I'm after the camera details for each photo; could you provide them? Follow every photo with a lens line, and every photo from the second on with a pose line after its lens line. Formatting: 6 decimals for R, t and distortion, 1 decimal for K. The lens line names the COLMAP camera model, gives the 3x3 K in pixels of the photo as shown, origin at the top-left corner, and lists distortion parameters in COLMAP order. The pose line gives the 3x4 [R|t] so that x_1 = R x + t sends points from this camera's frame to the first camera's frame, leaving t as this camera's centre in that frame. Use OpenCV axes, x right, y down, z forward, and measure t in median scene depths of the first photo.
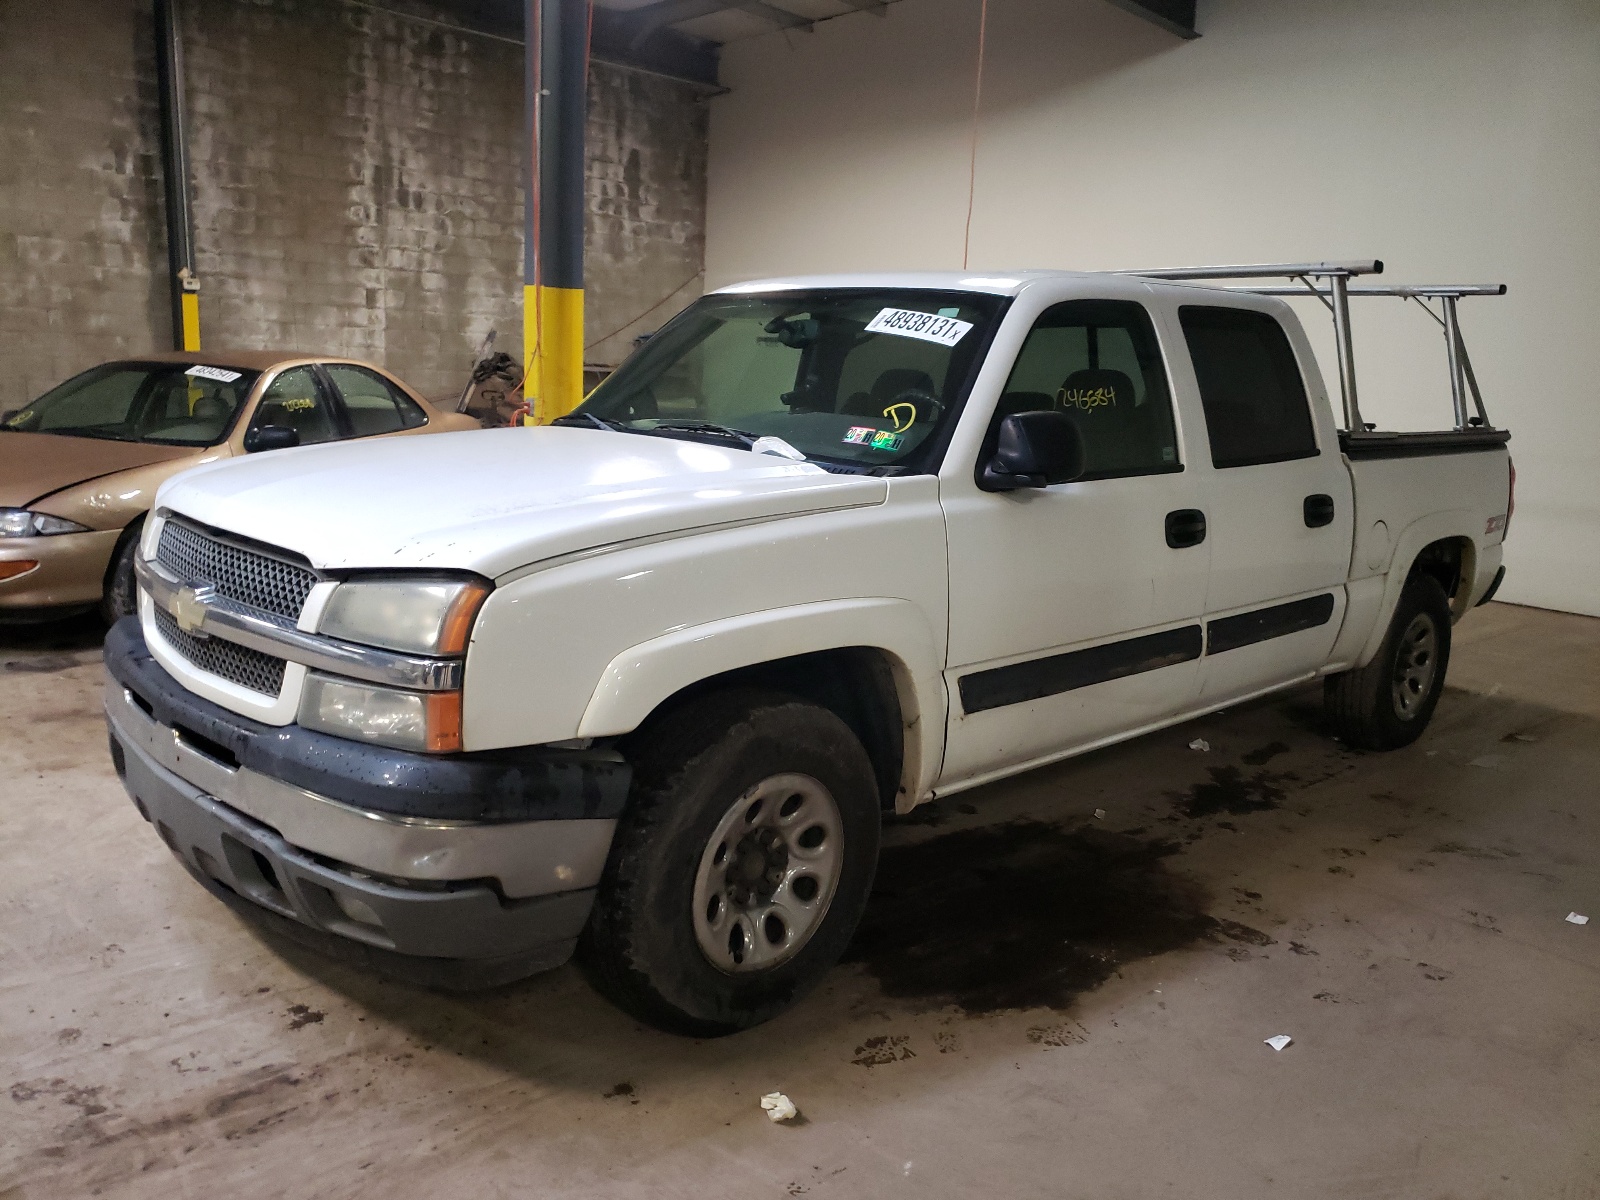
lens RADIAL K [[1261.8, 0, 800.0], [0, 1261.8, 600.0], [0, 0, 1]] dist [0.033203, -0.007773]
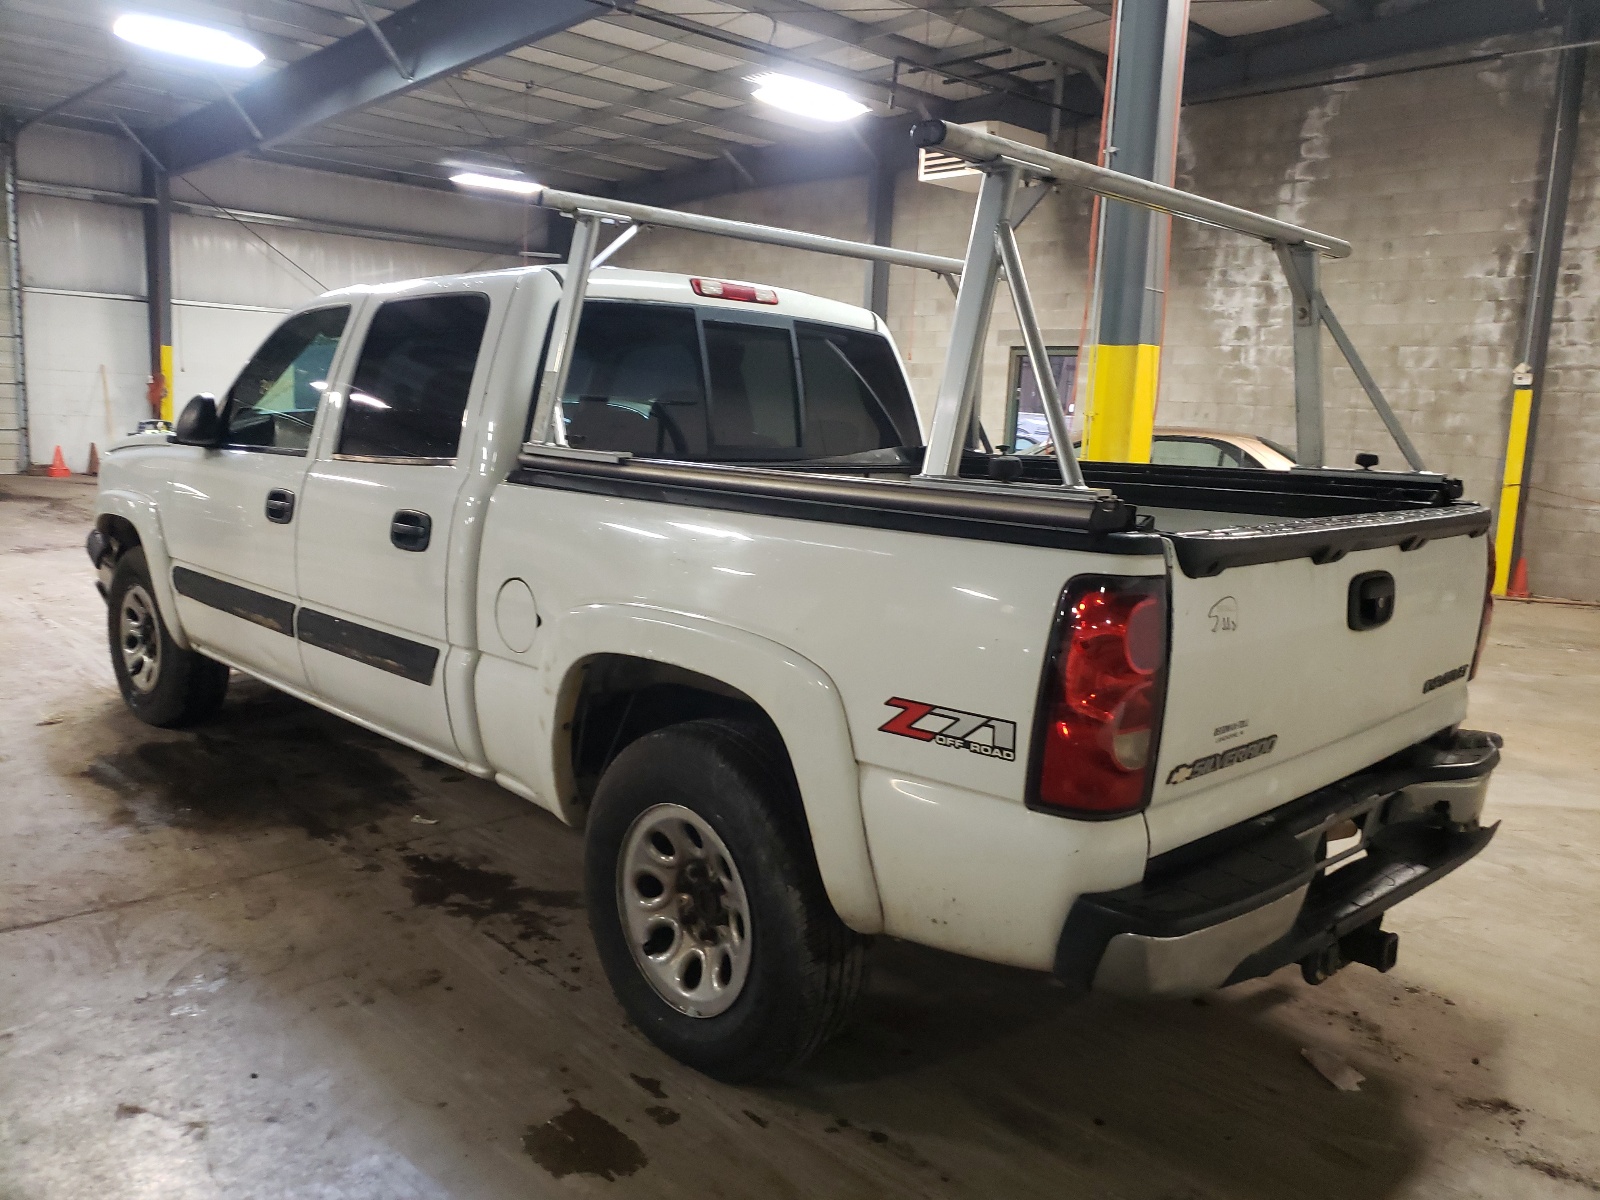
lens RADIAL K [[1239.7, 0, 819.3], [0, 1239.7, 600.6], [0, 0, 1]] dist [0.021066, 0.001602]
pose [[0.027022, 0.115706, -0.992916, 0.476515], [-0.225868, 0.968298, 0.106690, -0.068920], [0.973783, 0.221385, 0.052299, 0.482954]]
